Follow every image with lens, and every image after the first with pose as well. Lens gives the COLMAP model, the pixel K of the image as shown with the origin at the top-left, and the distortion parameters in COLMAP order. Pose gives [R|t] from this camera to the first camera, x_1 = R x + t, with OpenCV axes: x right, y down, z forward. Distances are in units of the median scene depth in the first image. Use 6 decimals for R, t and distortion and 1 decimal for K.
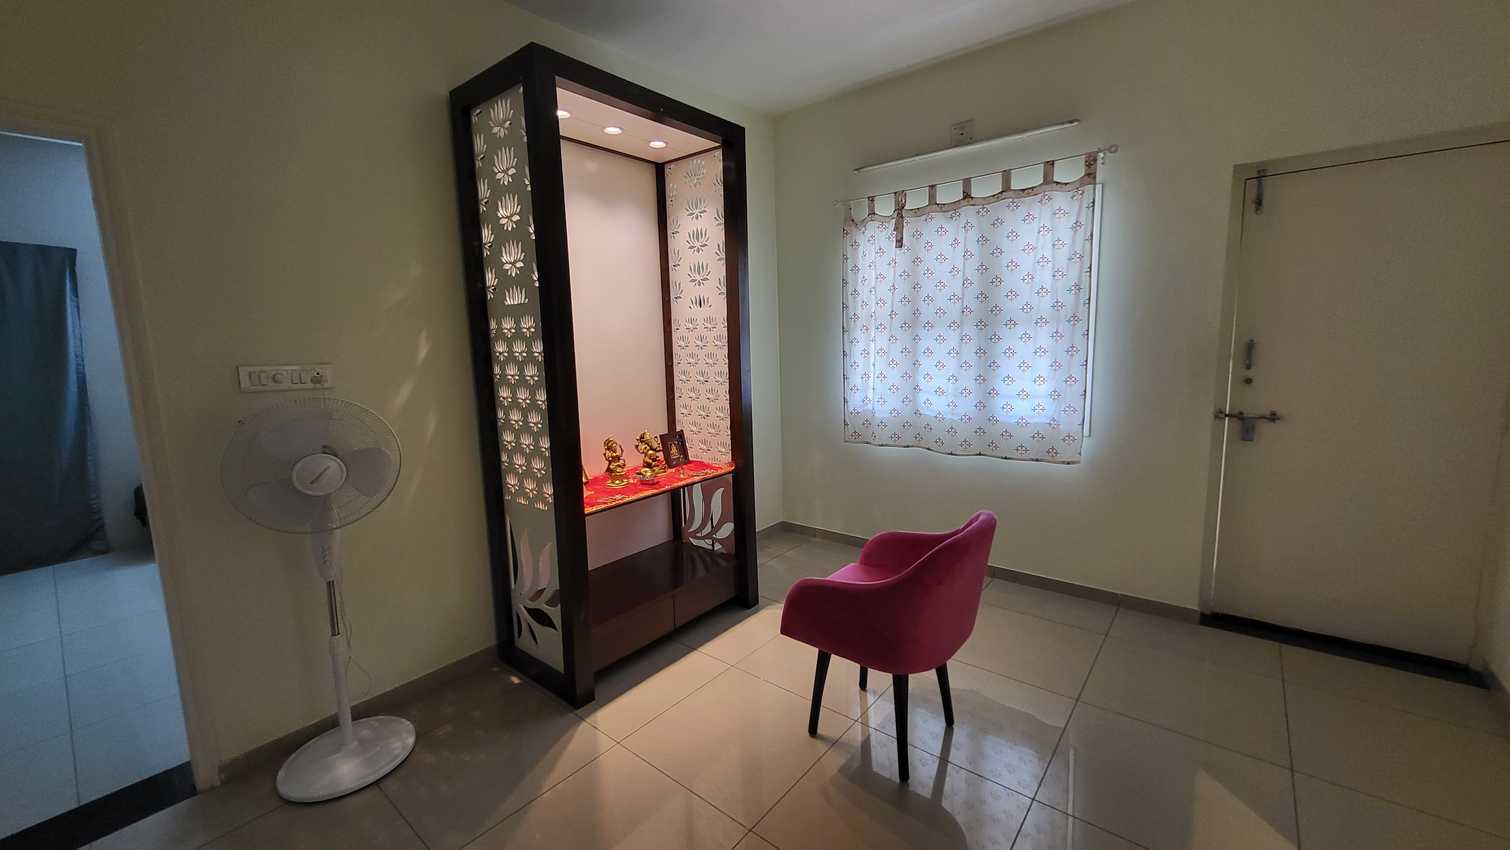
lens RADIAL K [[593.3, 0, 756.8], [0, 593.3, 419.3], [0, 0, 1]] dist [0.001069, 0.000008]
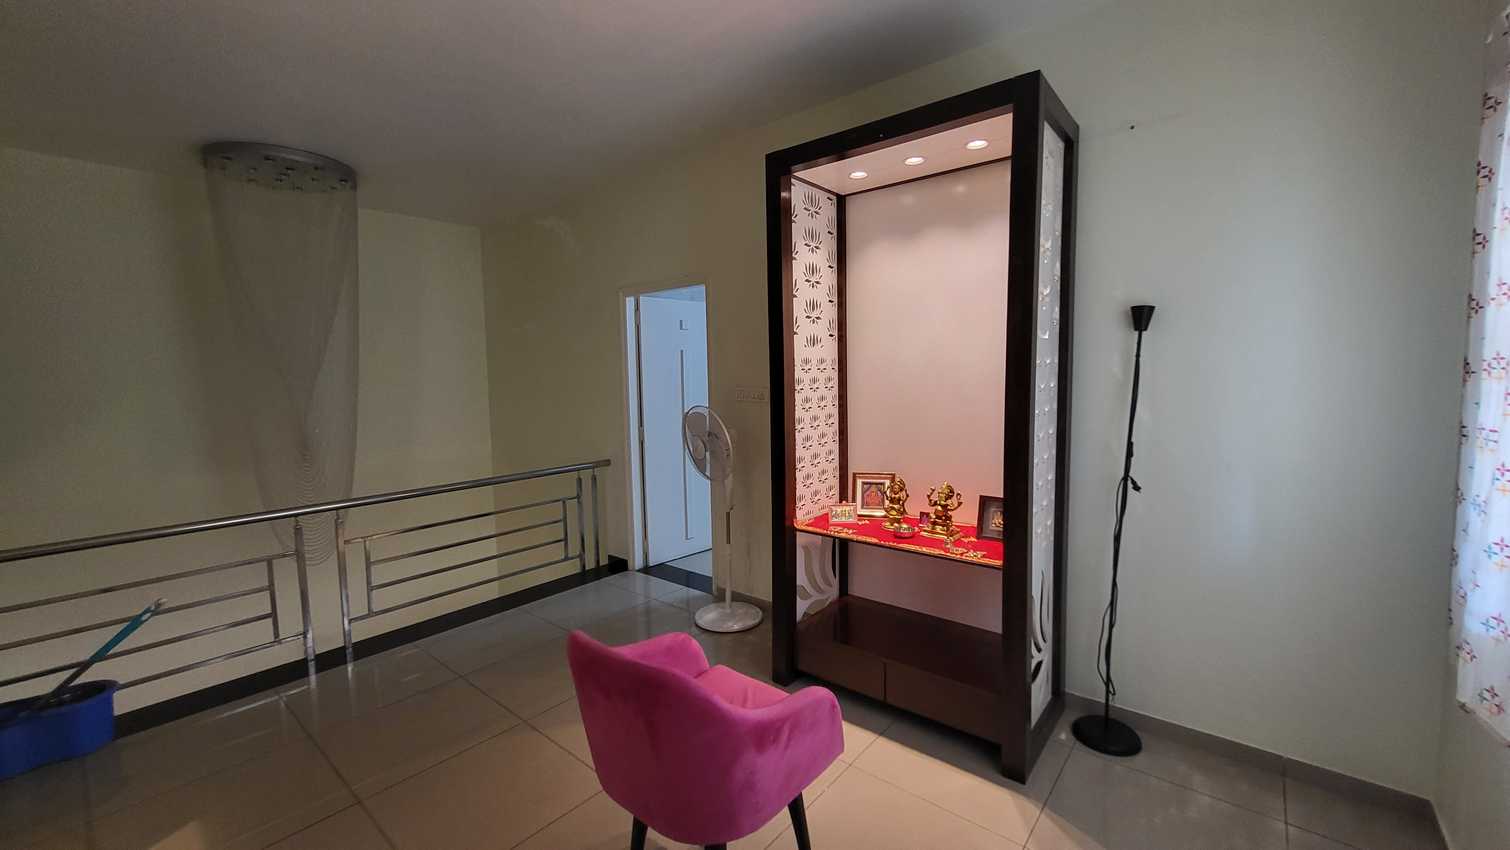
lens RADIAL K [[593.3, 0, 756.8], [0, 593.3, 419.3], [0, 0, 1]] dist [0.001069, 0.000008]
pose [[0.000583, 0.110107, -0.993920, 0.829062], [-0.112261, 0.987644, 0.109345, -0.165550], [0.993679, 0.111515, 0.012937, 0.896553]]
